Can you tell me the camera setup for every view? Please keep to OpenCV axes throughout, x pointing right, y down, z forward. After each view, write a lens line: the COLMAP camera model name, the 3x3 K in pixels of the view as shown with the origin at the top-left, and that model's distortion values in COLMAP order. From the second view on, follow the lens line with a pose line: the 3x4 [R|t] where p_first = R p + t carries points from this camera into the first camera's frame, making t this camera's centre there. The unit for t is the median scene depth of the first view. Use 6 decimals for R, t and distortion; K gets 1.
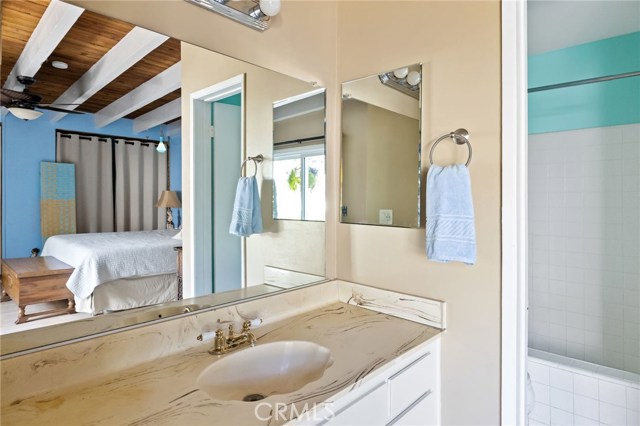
lens RADIAL K [[328.2, 0, 320.6], [0, 328.2, 213.7], [0, 0, 1]] dist [-0.041658, -0.002050]
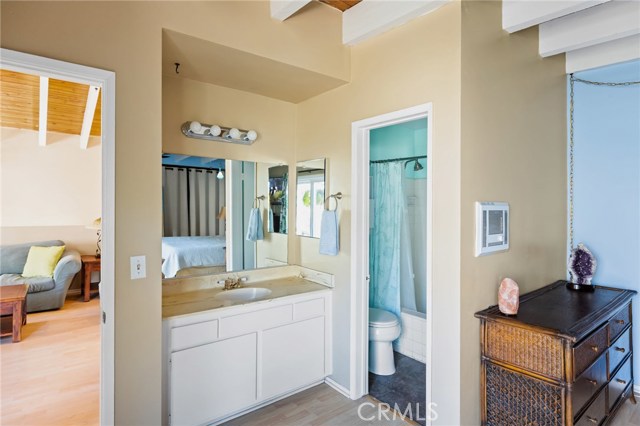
lens RADIAL K [[354.5, 0, 320.0], [0, 354.5, 205.9], [0, 0, 1]] dist [-0.002697, 0.002758]
pose [[0.976257, -0.014853, -0.216105, 0.340568], [0.010573, 0.999725, -0.020947, -0.049826], [0.216357, 0.018164, 0.976145, -0.519733]]
